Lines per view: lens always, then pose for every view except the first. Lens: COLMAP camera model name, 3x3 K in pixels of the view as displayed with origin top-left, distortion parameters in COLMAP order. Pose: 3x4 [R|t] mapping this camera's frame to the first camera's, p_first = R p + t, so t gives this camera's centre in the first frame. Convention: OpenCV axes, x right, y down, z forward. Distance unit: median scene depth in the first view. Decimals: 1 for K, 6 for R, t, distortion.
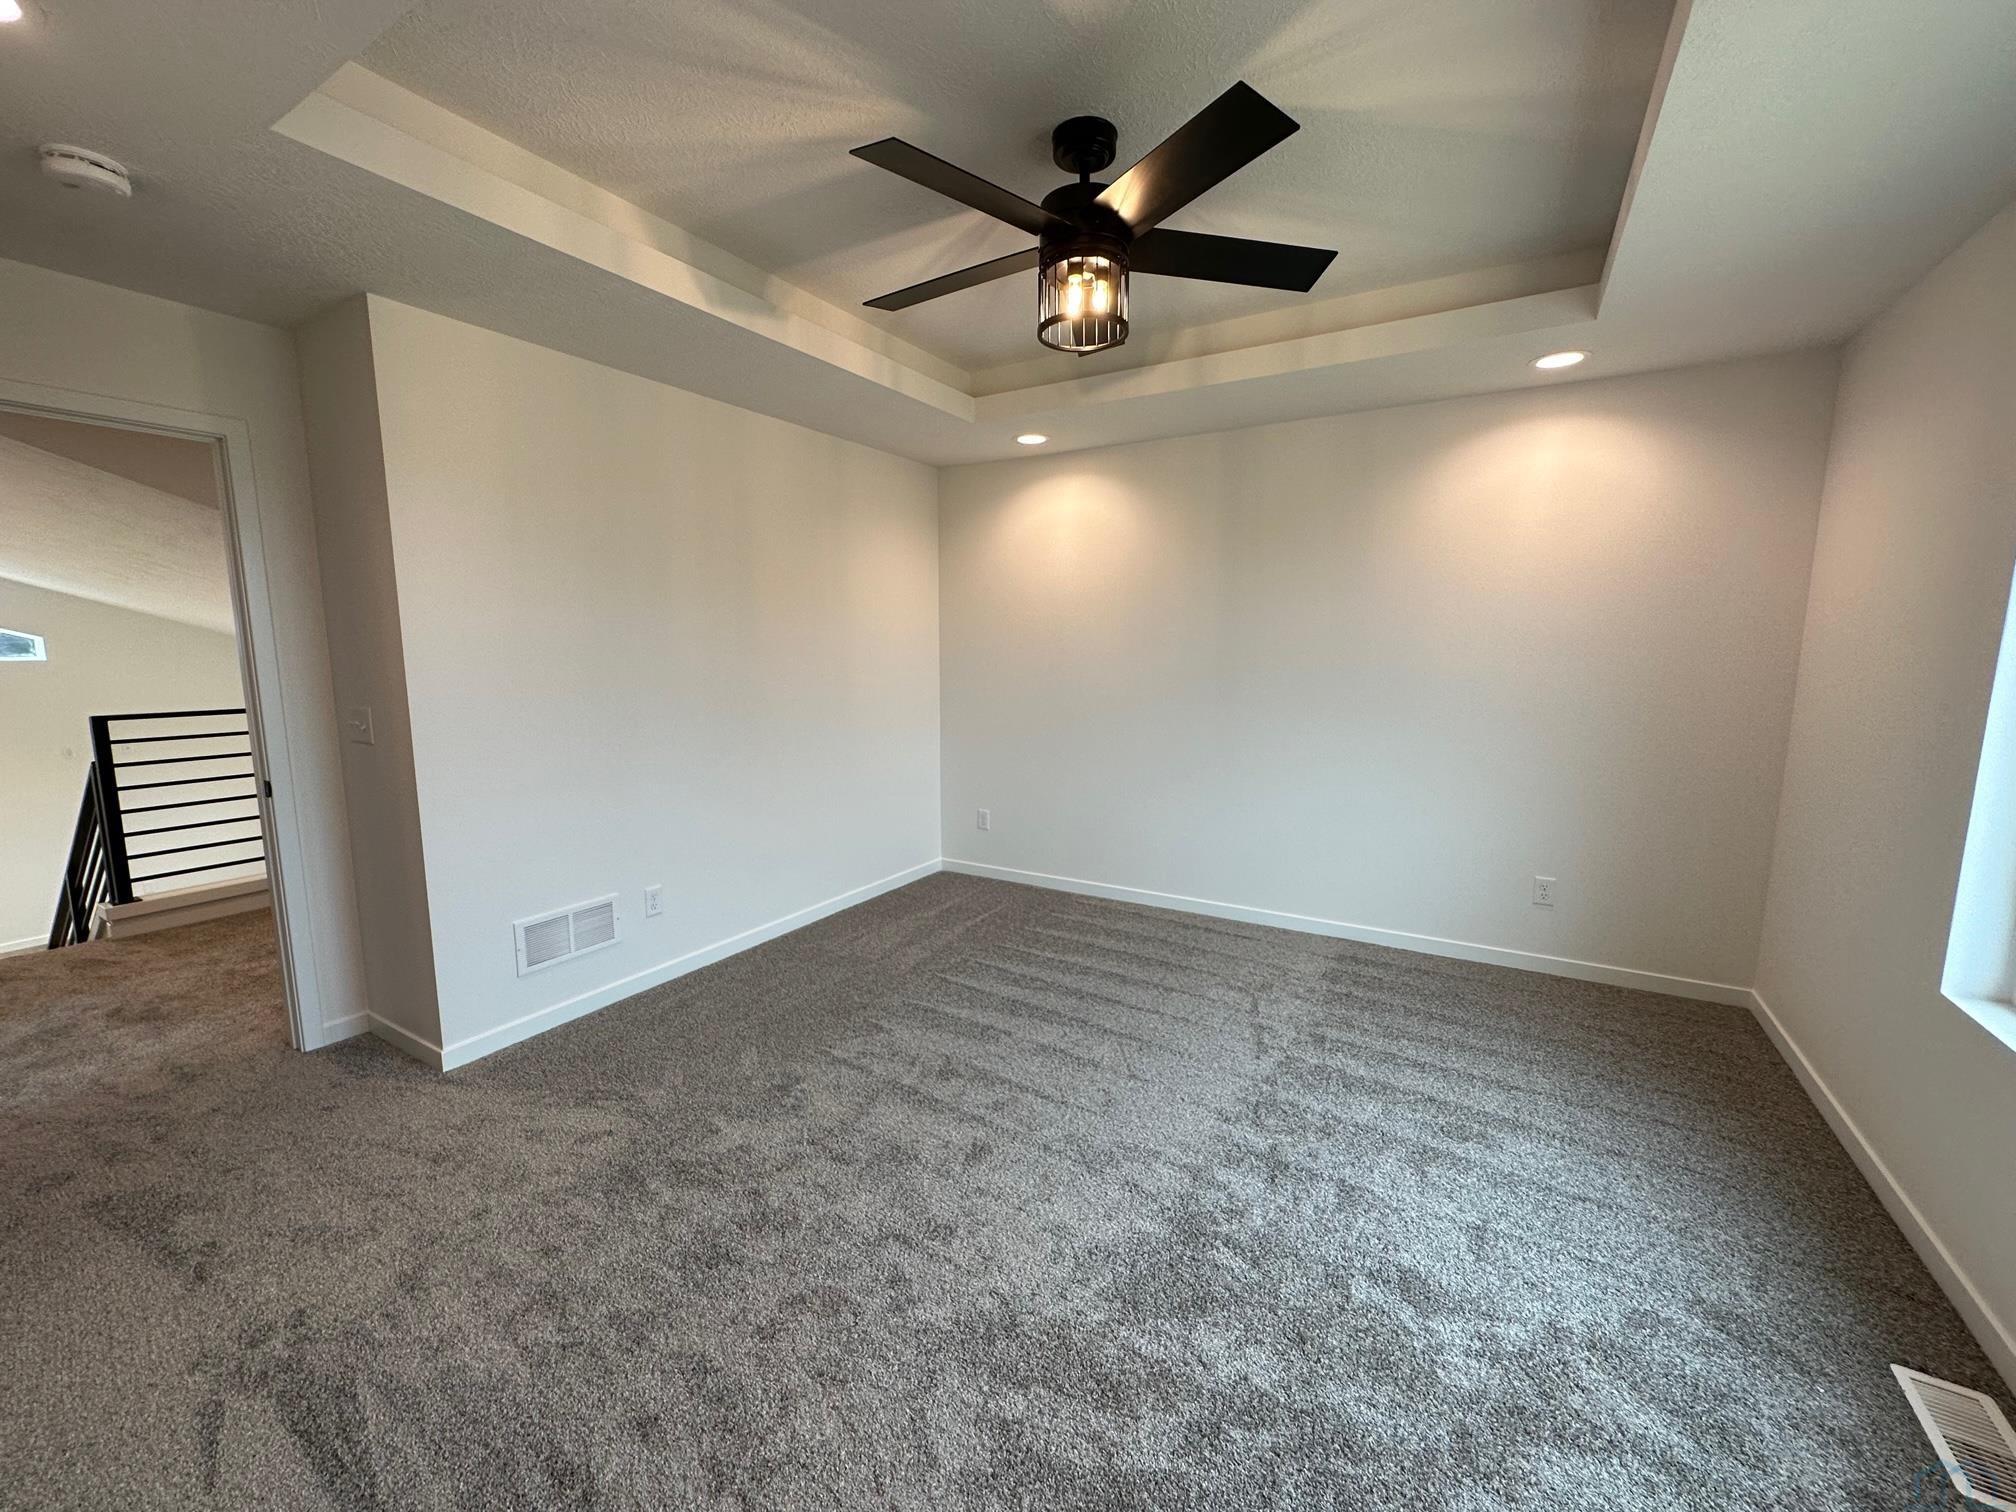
lens RADIAL K [[805.0, 0, 1008.0], [0, 805.0, 756.0], [0, 0, 1]] dist [-0.000383, 0.000127]
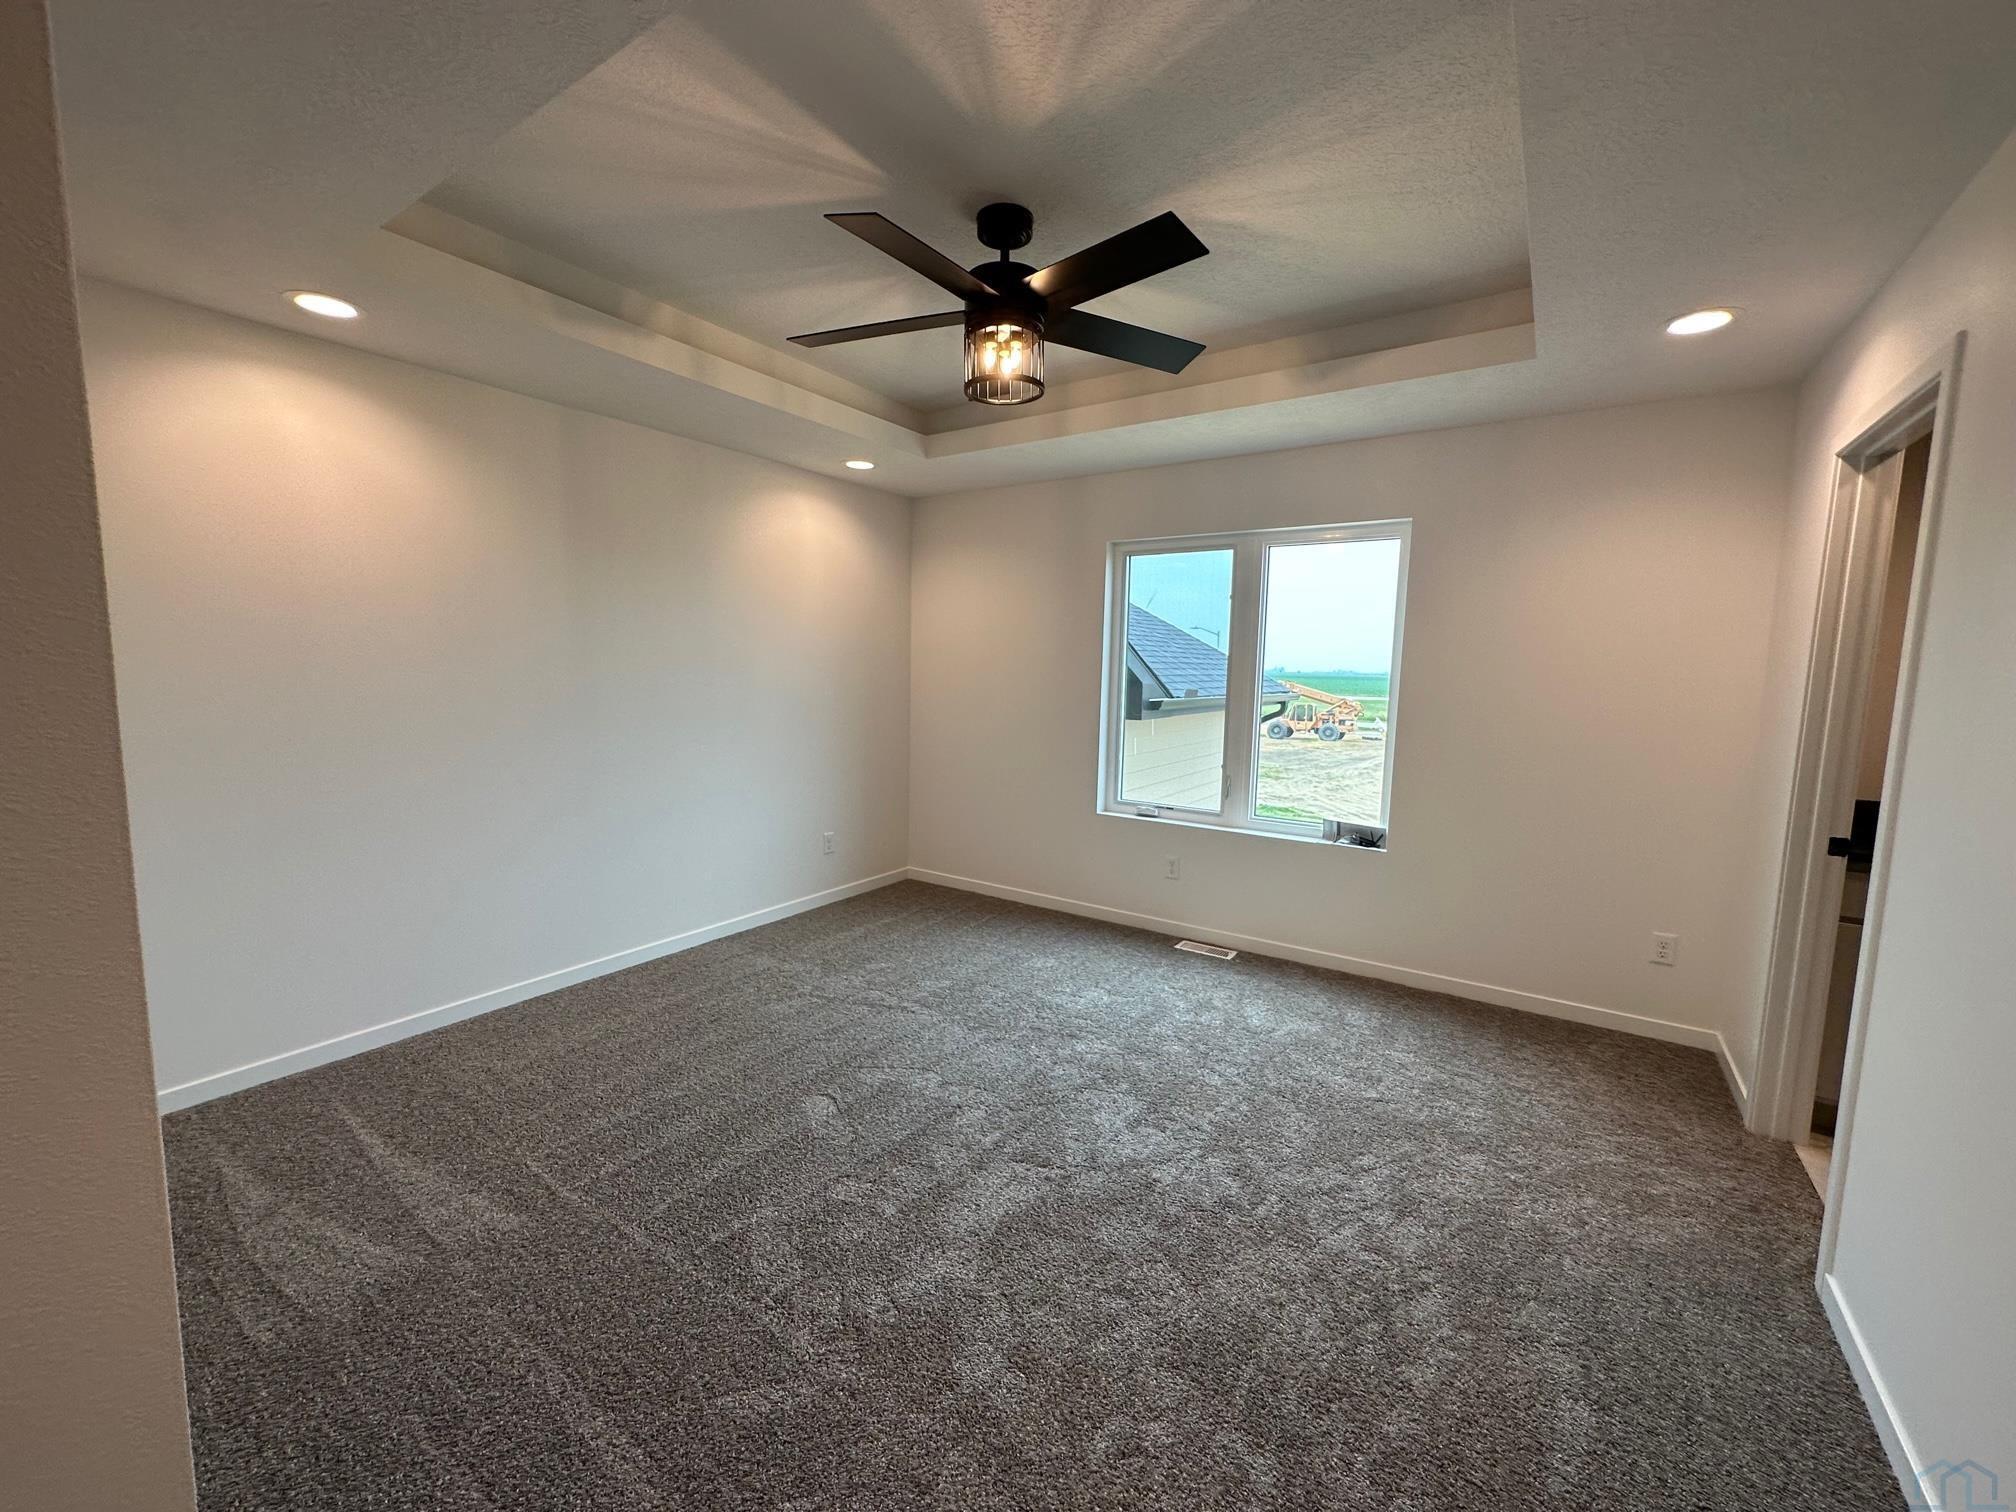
lens RADIAL K [[805.0, 0, 1008.0], [0, 805.0, 756.0], [0, 0, 1]] dist [-0.000383, 0.000127]
pose [[0.052357, -0.111952, 0.992333, -0.868118], [0.118638, 0.987356, 0.105131, -0.112758], [-0.991556, 0.112225, 0.064977, 0.785807]]
